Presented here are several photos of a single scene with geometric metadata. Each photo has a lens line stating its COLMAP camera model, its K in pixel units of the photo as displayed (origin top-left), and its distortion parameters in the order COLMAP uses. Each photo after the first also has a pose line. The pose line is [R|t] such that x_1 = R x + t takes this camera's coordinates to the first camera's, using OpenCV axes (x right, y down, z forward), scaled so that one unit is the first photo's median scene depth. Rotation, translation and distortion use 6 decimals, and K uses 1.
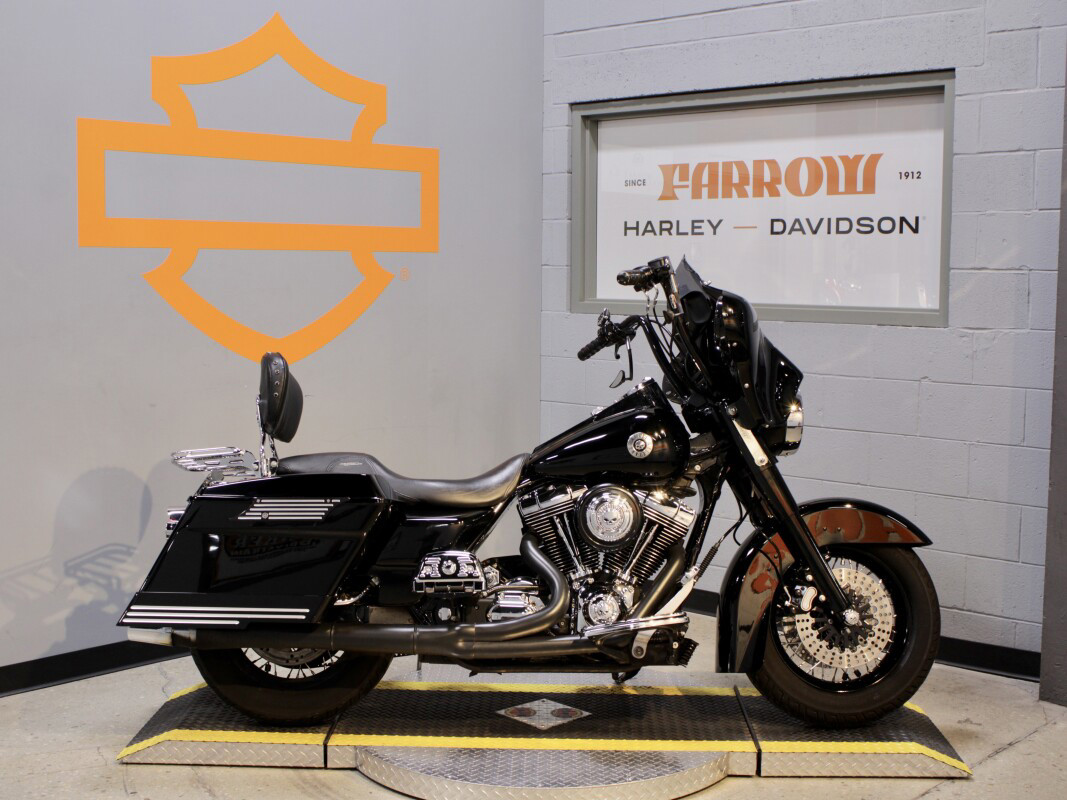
lens RADIAL K [[1447.2, 0, 533.5], [0, 1447.2, 400.0], [0, 0, 1]] dist [-0.056129, 0.035212]
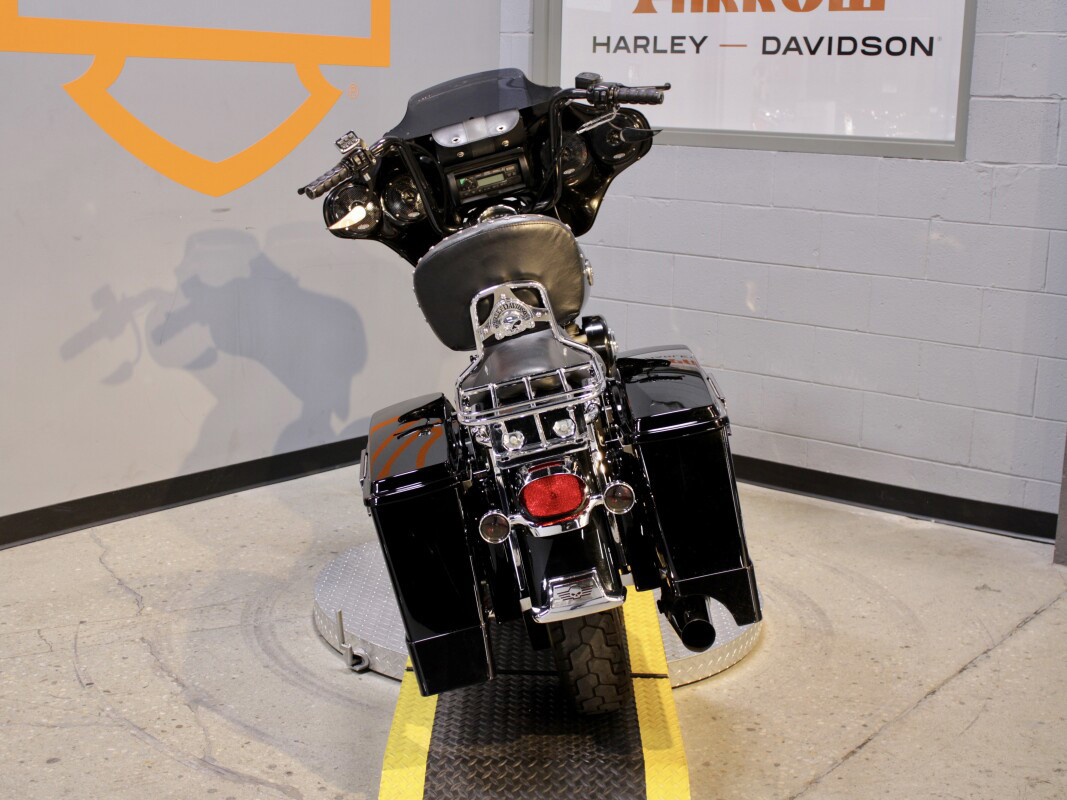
lens RADIAL K [[1490.7, 0, 537.5], [0, 1490.7, 401.9], [0, 0, 1]] dist [-0.053910, 0.049740]
pose [[0.996079, 0.000065, 0.088470, -0.062740], [-0.010181, 0.993440, 0.113900, -0.002899], [-0.087882, -0.114354, 0.989545, 0.072193]]
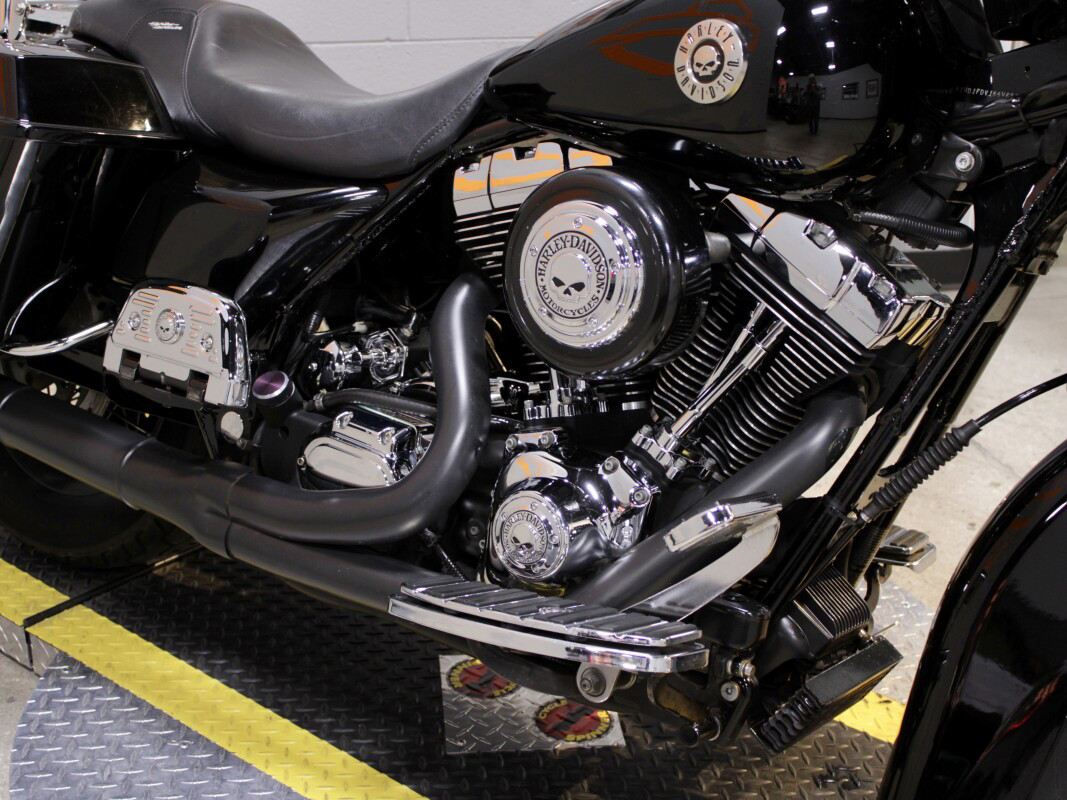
lens RADIAL K [[1553.4, 0, 536.3], [0, 1553.4, 400.3], [0, 0, 1]] dist [-0.071094, 0.115122]
pose [[0.530291, -0.319676, 0.785238, -0.252023], [0.063753, 0.938603, 0.339058, -0.009075], [-0.845415, -0.129738, 0.518113, 0.637062]]
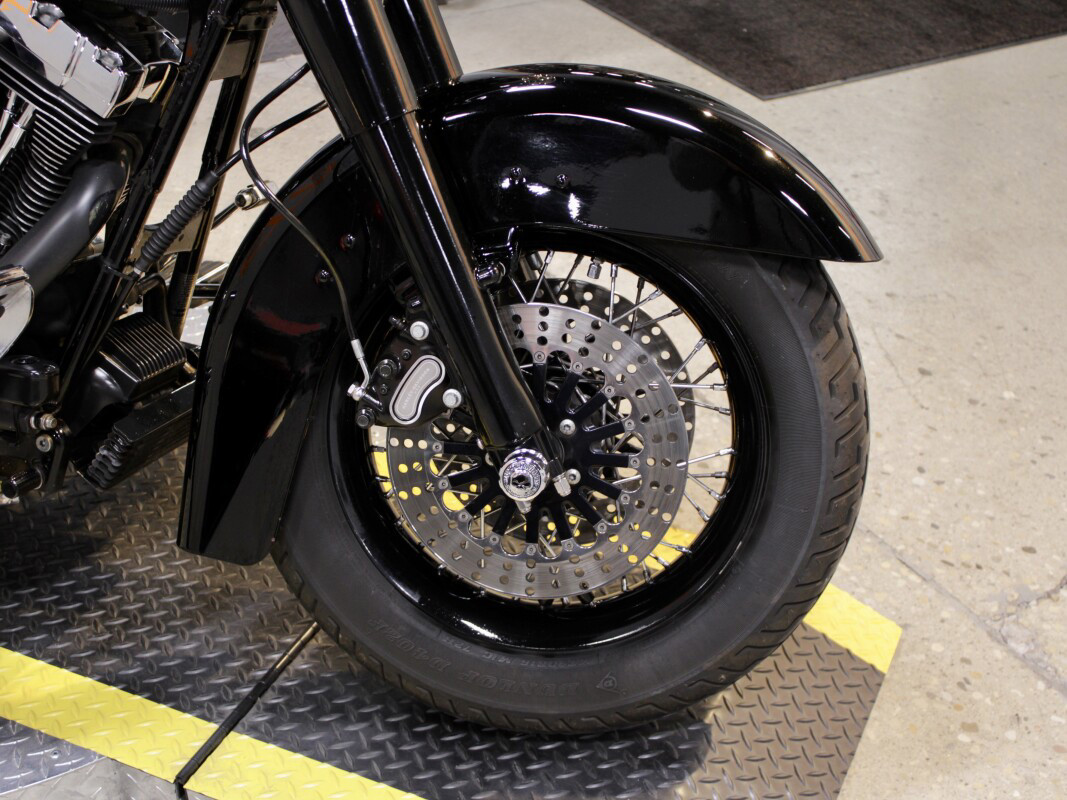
lens RADIAL K [[1567.0, 0, 533.5], [0, 1567.0, 400.0], [0, 0, 1]] dist [-0.031481, -0.008299]
pose [[0.295118, -0.519486, 0.801897, -0.247386], [0.095959, 0.851150, 0.516078, -0.021328], [-0.950630, -0.075354, 0.301039, 0.561185]]
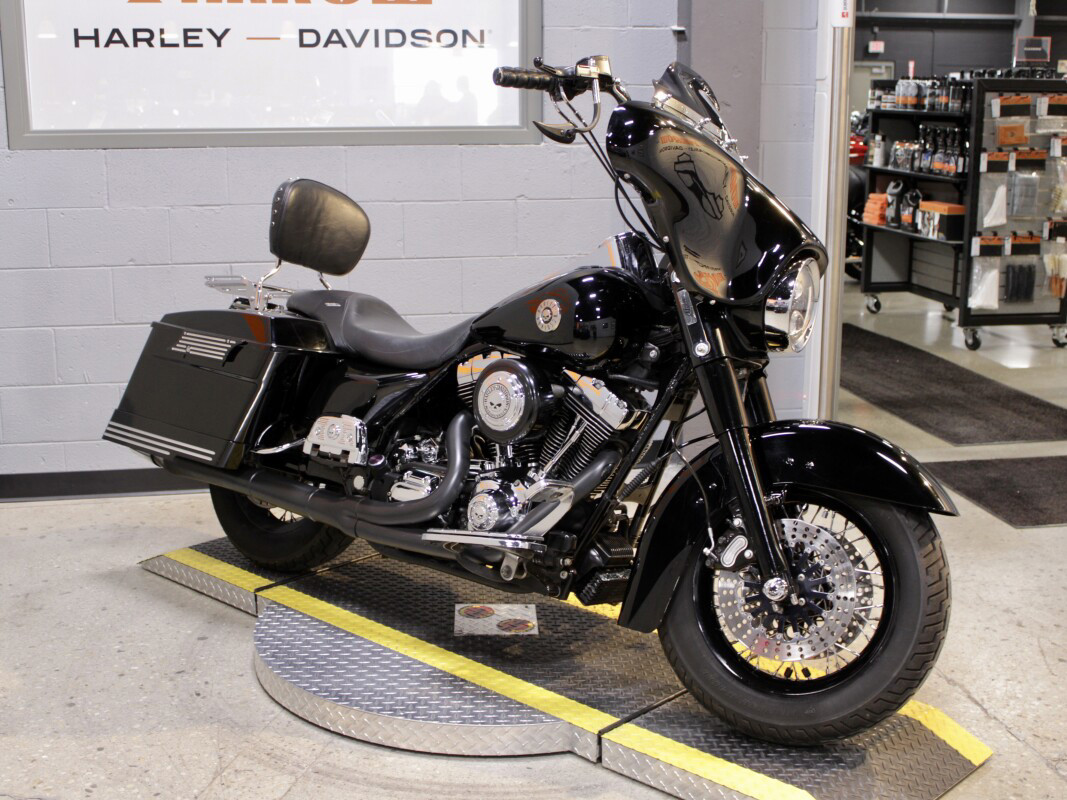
lens RADIAL K [[1405.7, 0, 533.2], [0, 1405.7, 392.6], [0, 0, 1]] dist [-0.081477, 0.100349]
pose [[0.583521, -0.179380, 0.792039, -0.496404], [0.079848, 0.983247, 0.163858, -0.038744], [-0.808163, -0.032371, 0.588068, 0.409139]]
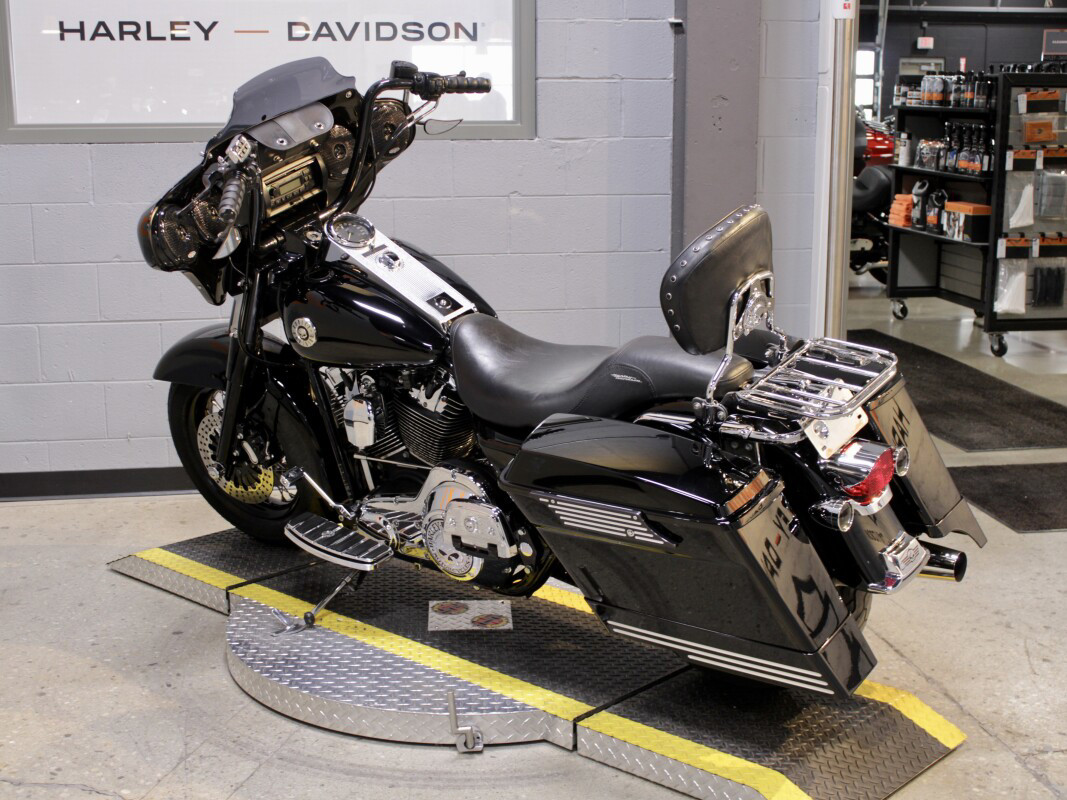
lens RADIAL K [[1490.7, 0, 537.5], [0, 1490.7, 401.9], [0, 0, 1]] dist [-0.053910, 0.049740]
pose [[0.600778, -0.172216, 0.780645, -0.510411], [0.079695, 0.984558, 0.155868, -0.030668], [-0.795433, -0.031429, 0.605226, 0.364990]]
